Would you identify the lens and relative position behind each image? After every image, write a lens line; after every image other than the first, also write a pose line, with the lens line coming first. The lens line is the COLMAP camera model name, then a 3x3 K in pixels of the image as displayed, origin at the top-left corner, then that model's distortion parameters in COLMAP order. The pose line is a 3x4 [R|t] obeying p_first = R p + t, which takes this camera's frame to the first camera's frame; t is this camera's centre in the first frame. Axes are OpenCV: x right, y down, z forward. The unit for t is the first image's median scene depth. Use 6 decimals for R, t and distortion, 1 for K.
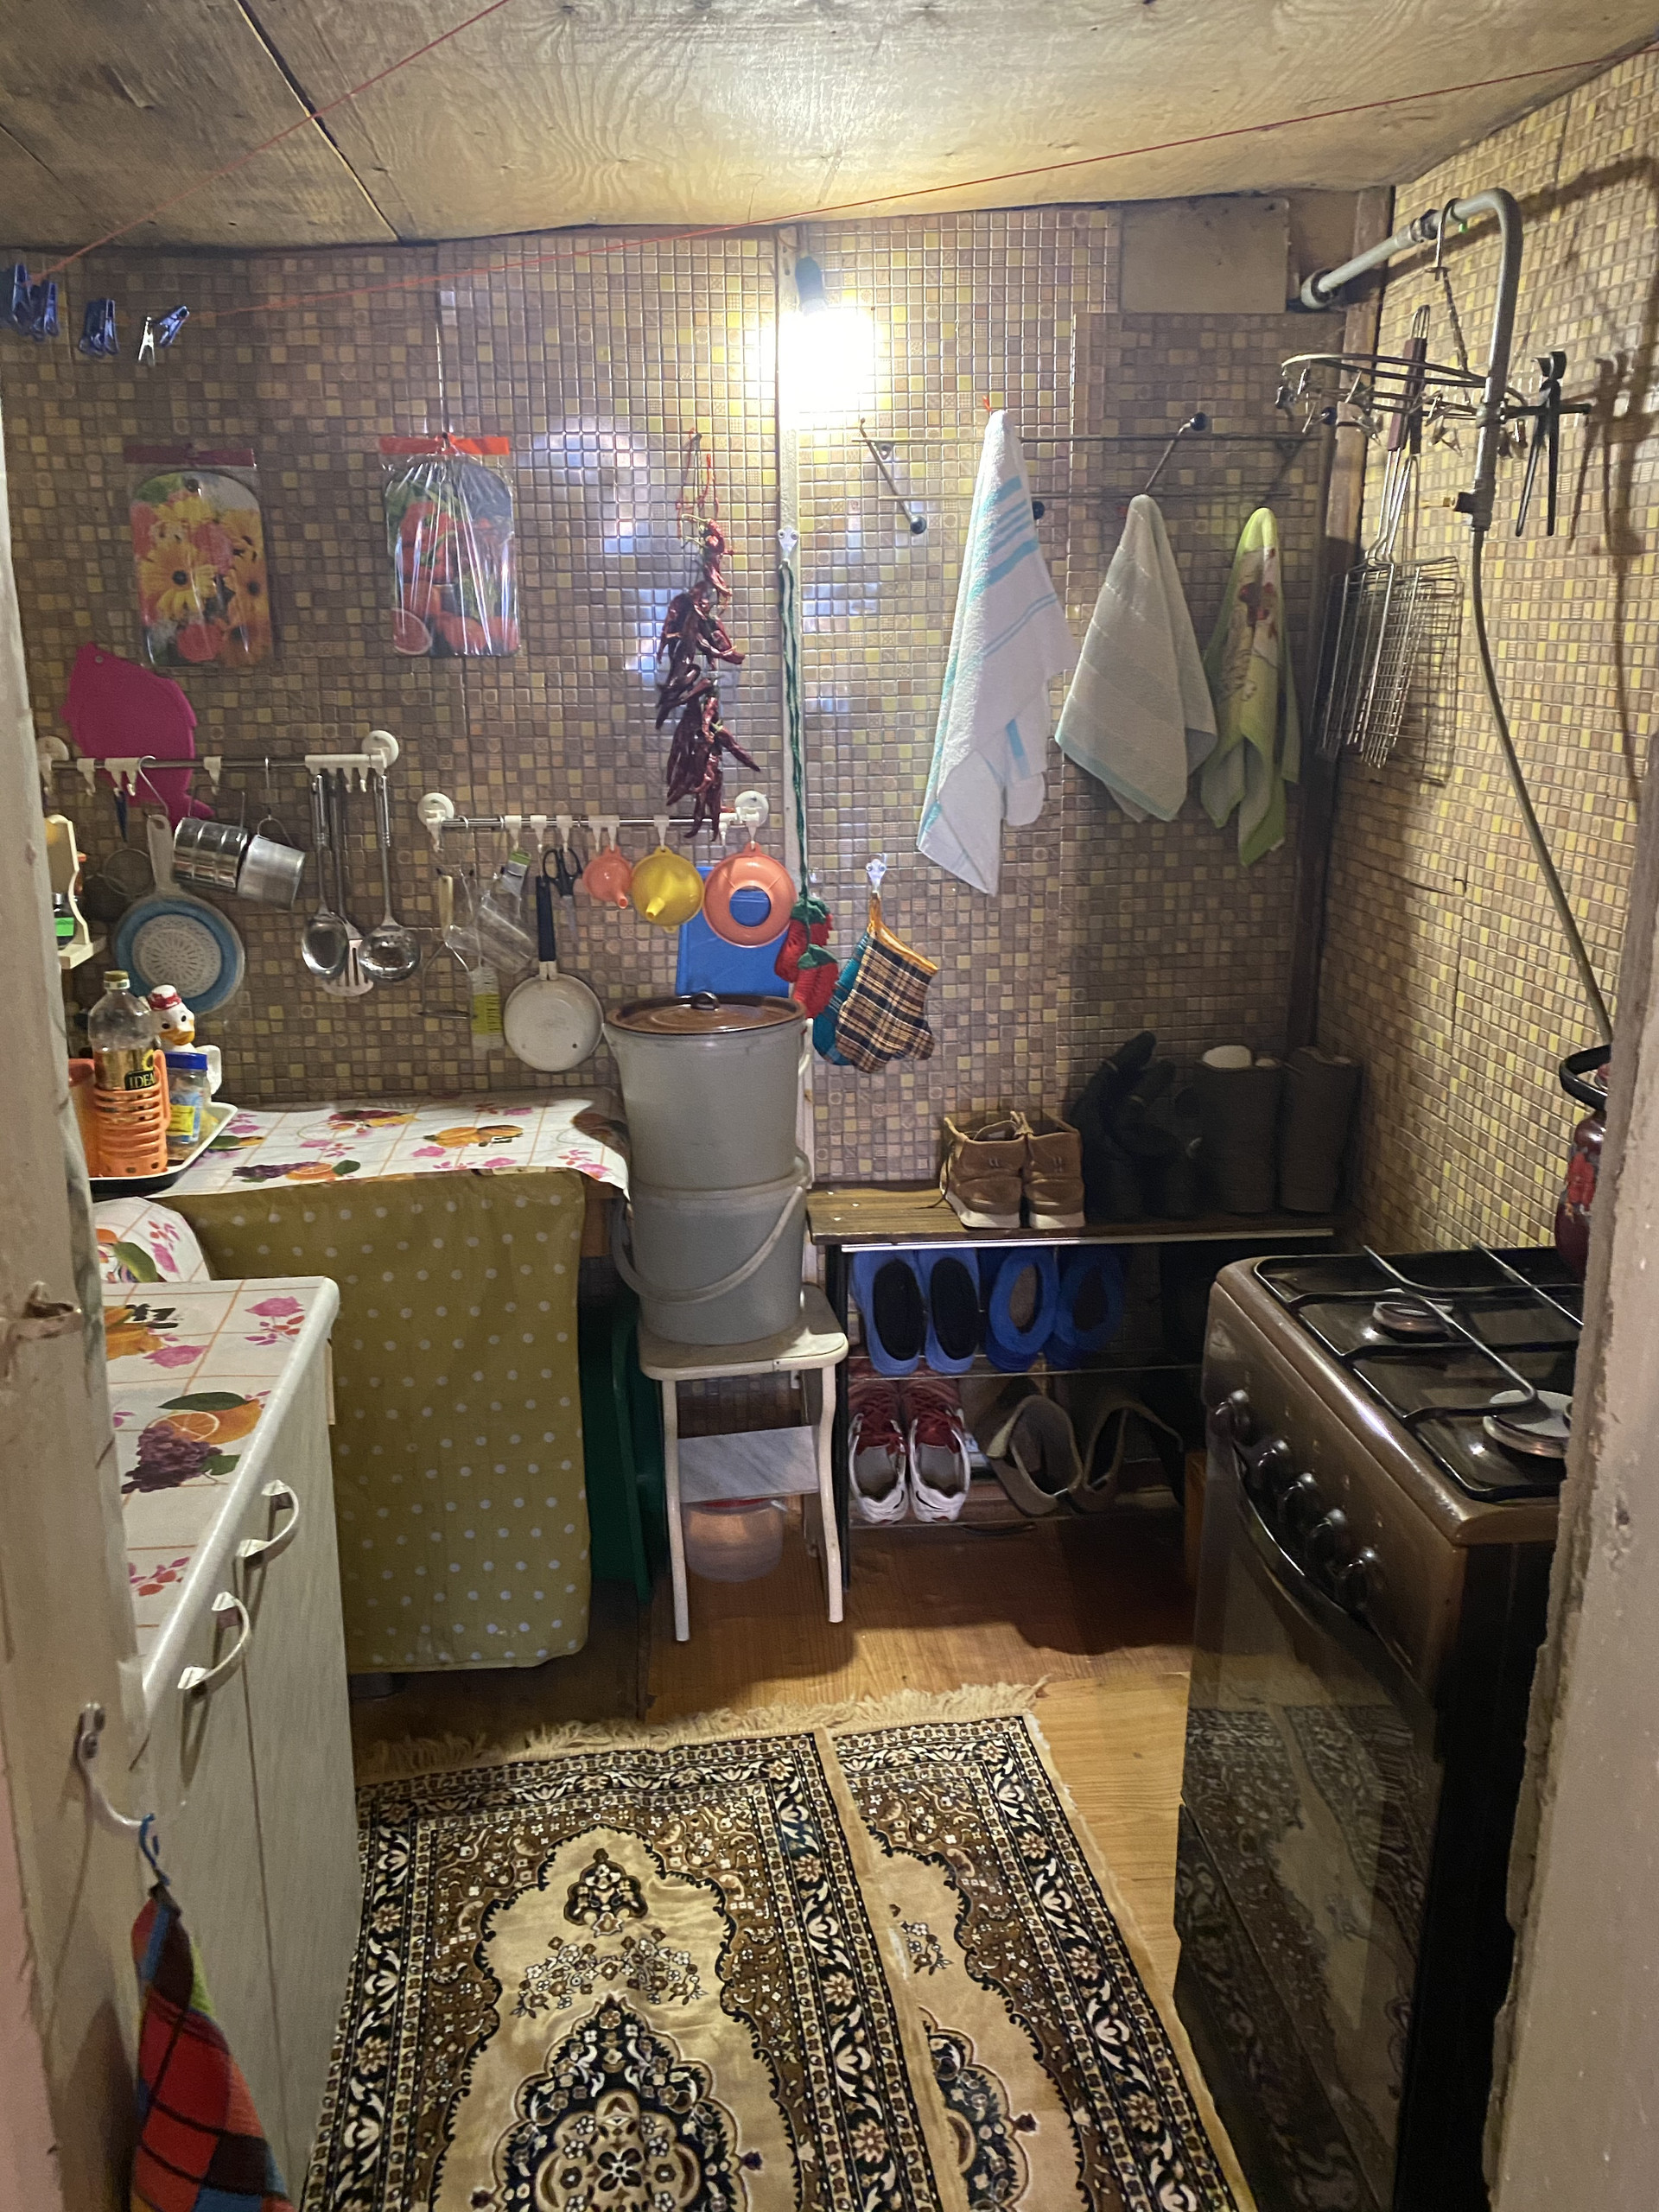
lens RADIAL K [[1724.4, 0, 821.0], [0, 1724.4, 1113.6], [0, 0, 1]] dist [-0.020293, 0.011055]
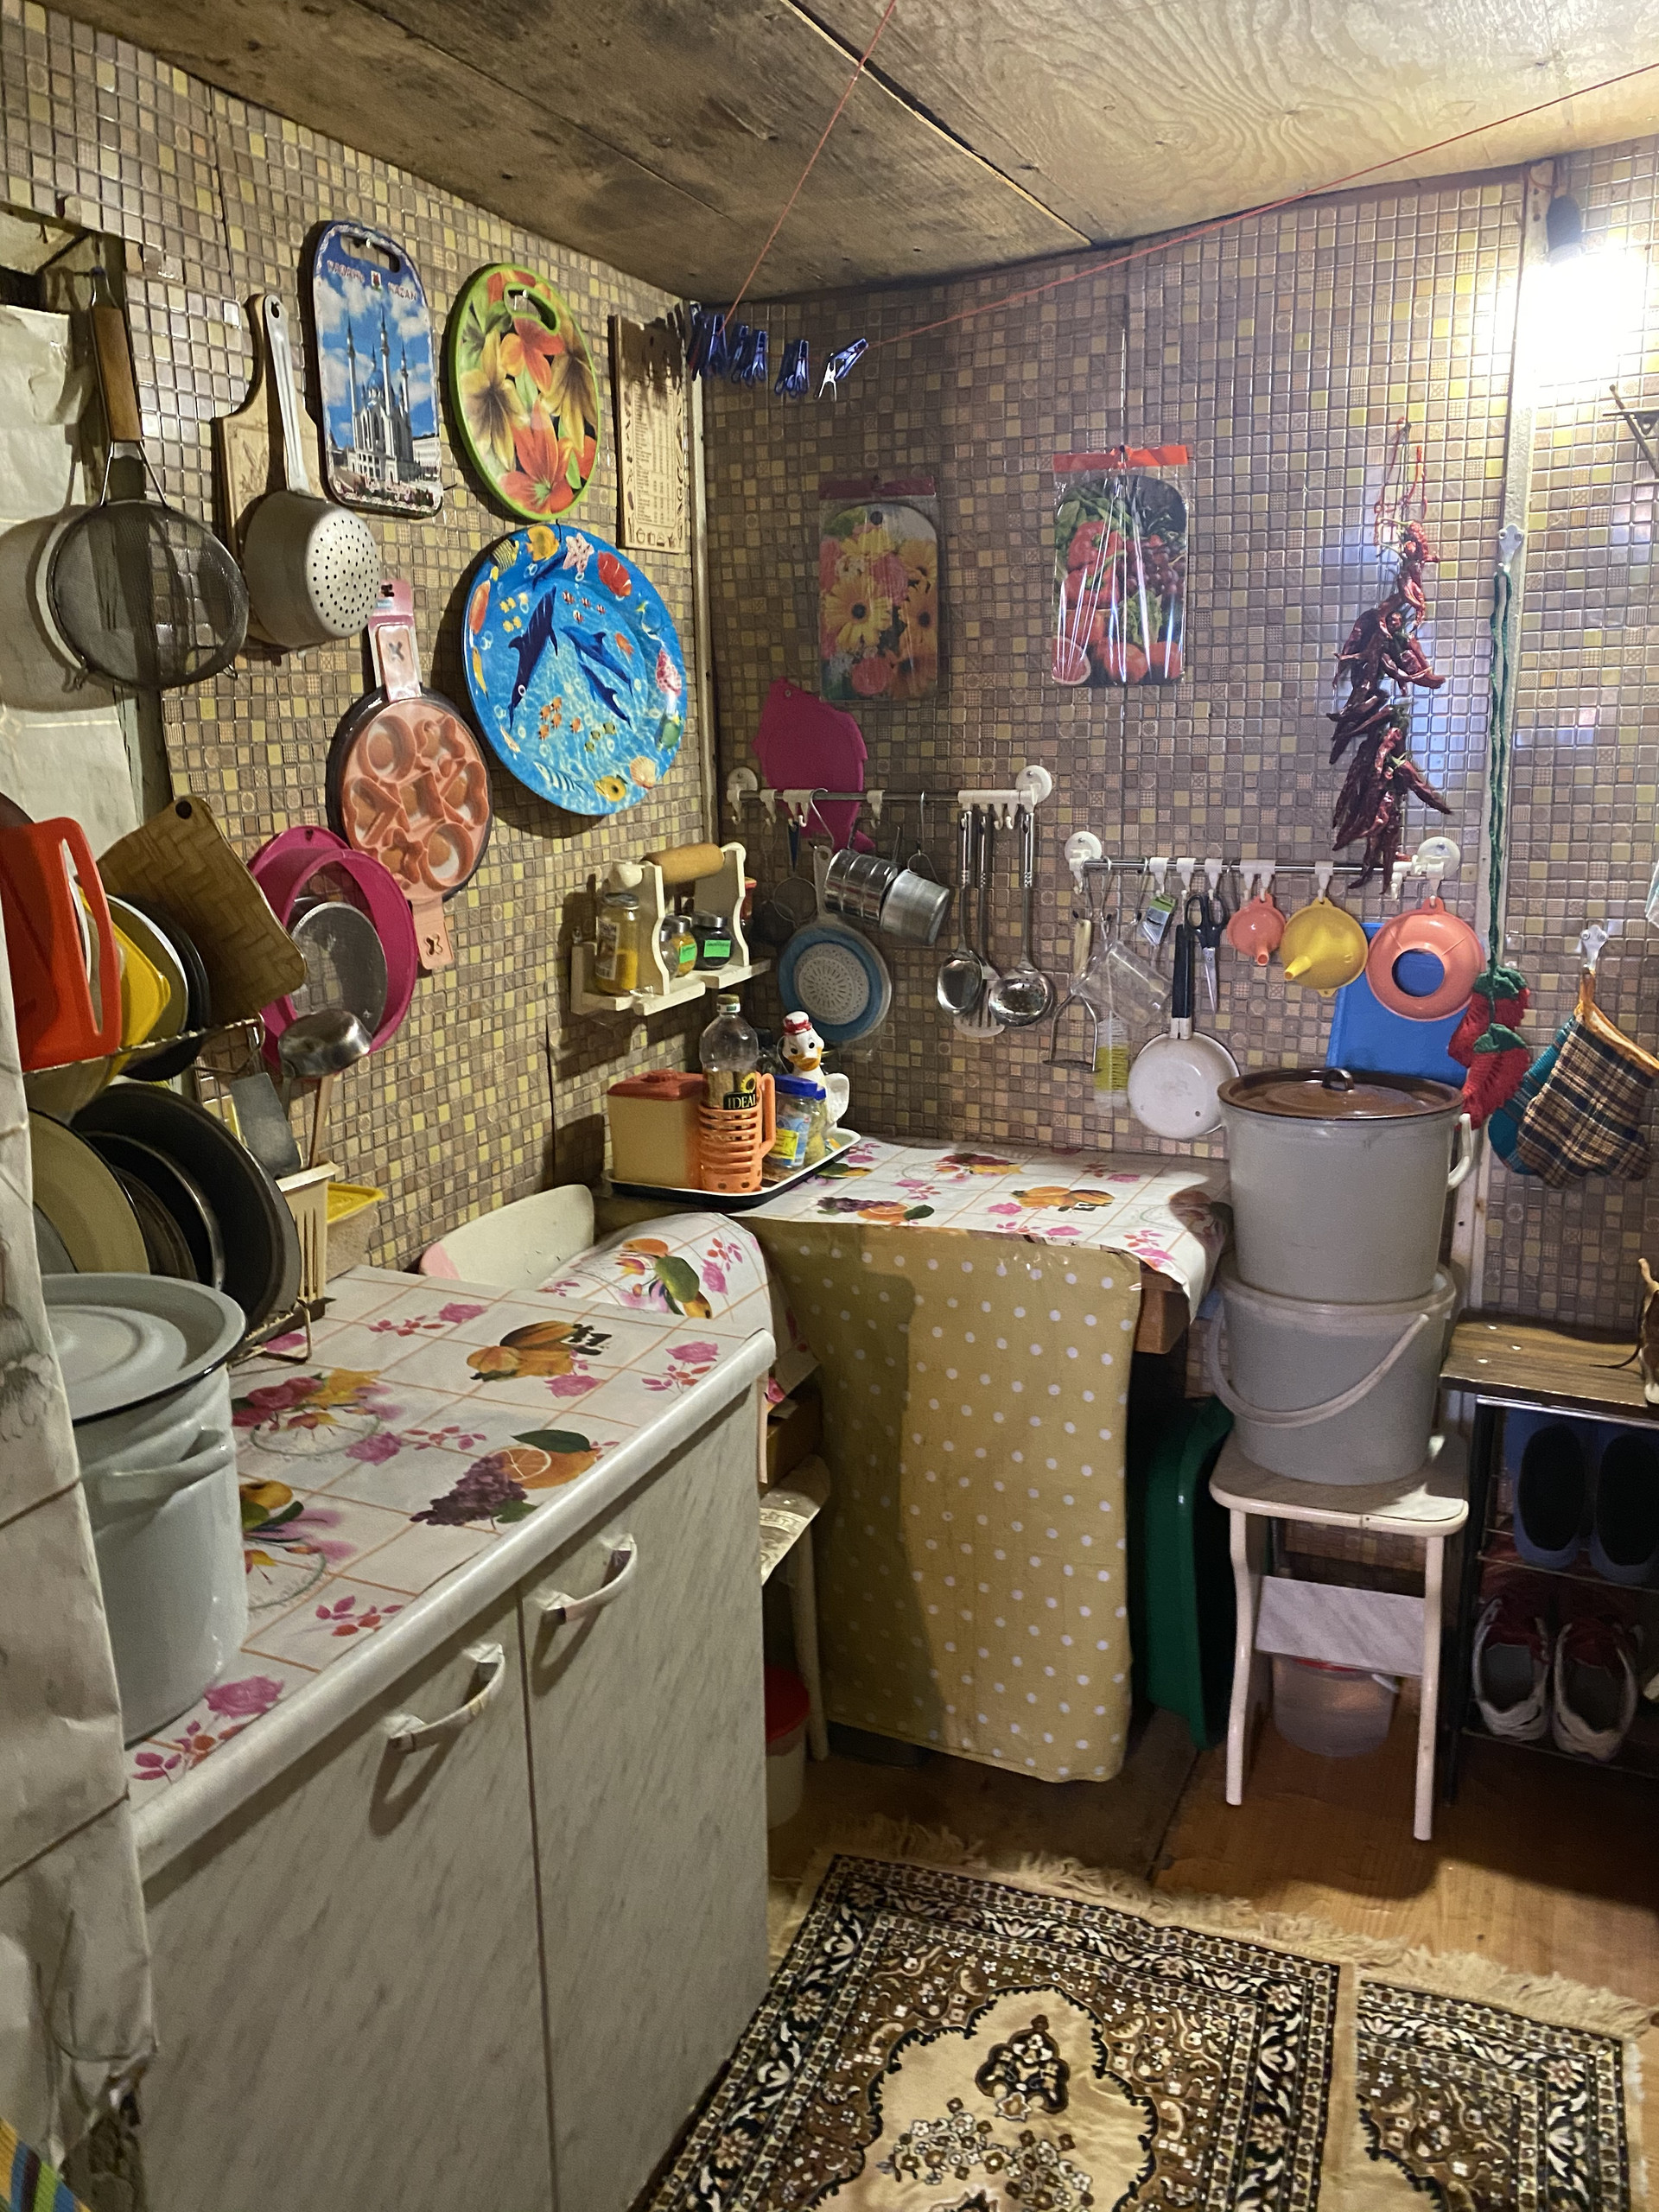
lens RADIAL K [[1704.8, 0, 829.5], [0, 1704.8, 1106.0], [0, 0, 1]] dist [0.009274, -0.021769]
pose [[0.856330, 0.110765, -0.504410, 0.157762], [-0.121459, 0.992527, 0.011753, -0.033804], [0.501942, 0.051201, 0.863384, 0.145644]]
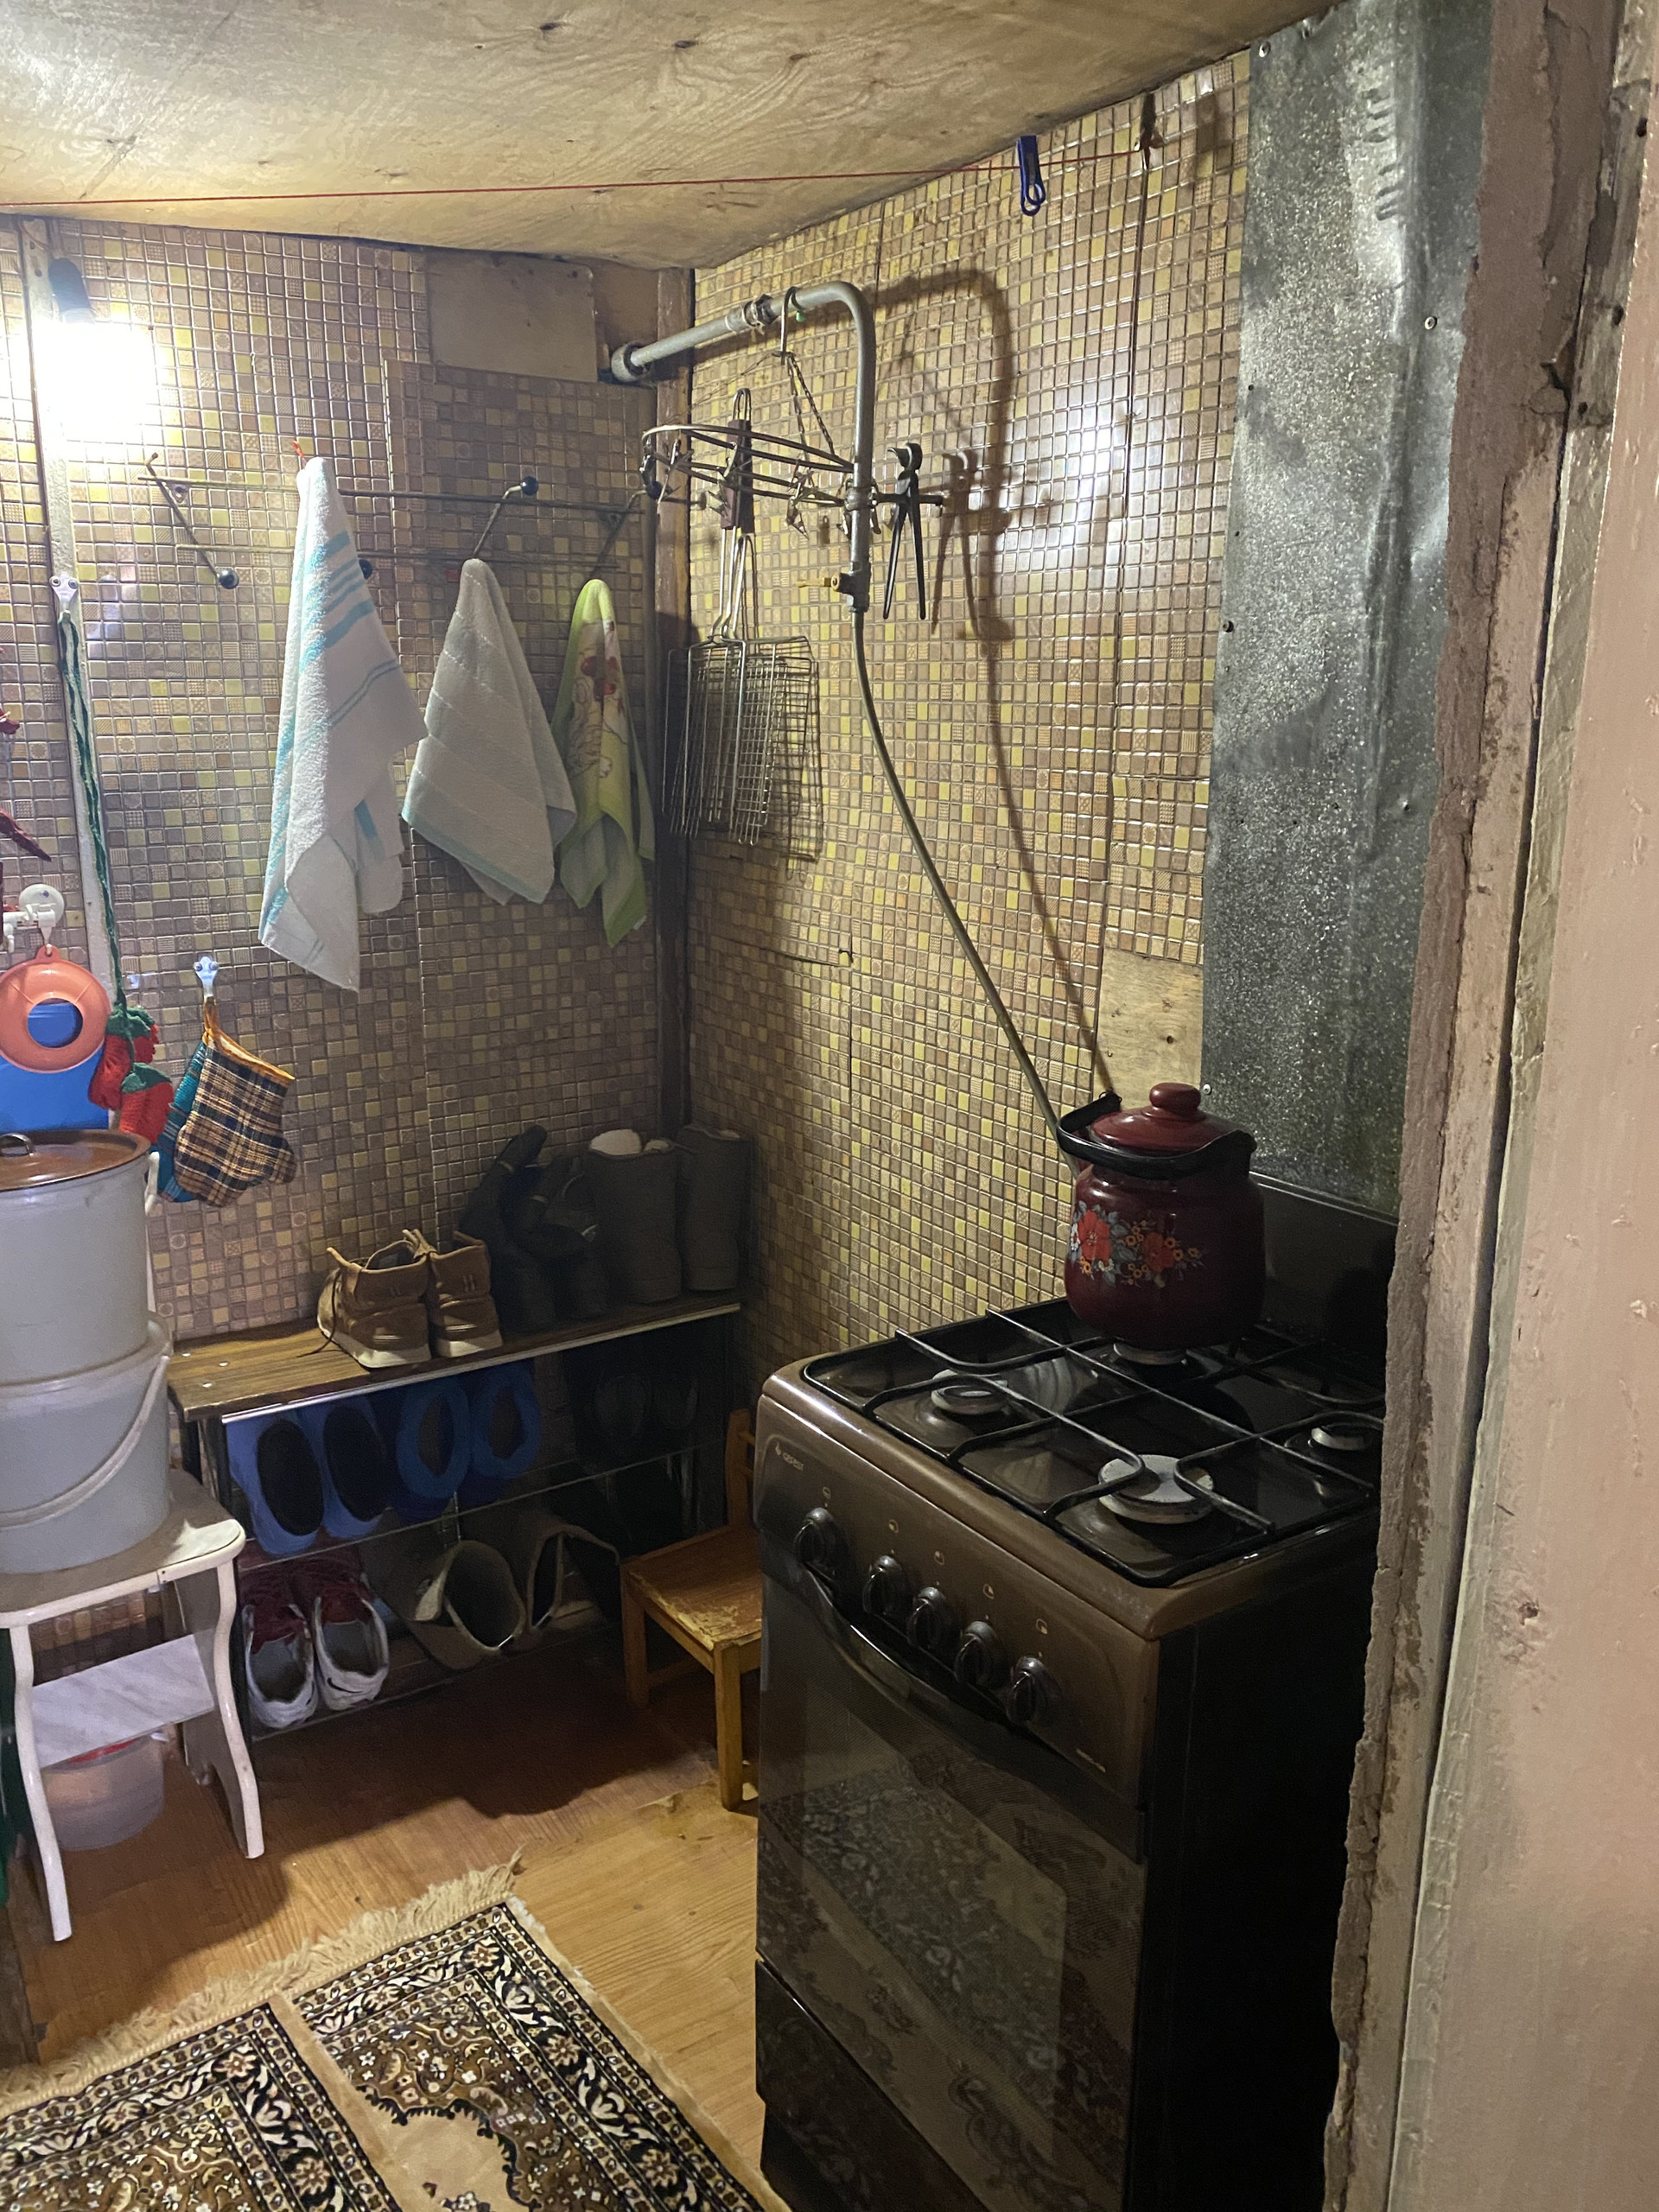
lens RADIAL K [[1702.1, 0, 872.0], [0, 1702.1, 1098.6], [0, 0, 1]] dist [0.014325, -0.028475]
pose [[0.872044, -0.094380, 0.480241, -0.107095], [0.115859, 0.993149, -0.015202, -0.030013], [-0.475516, 0.068897, 0.877005, 0.107517]]
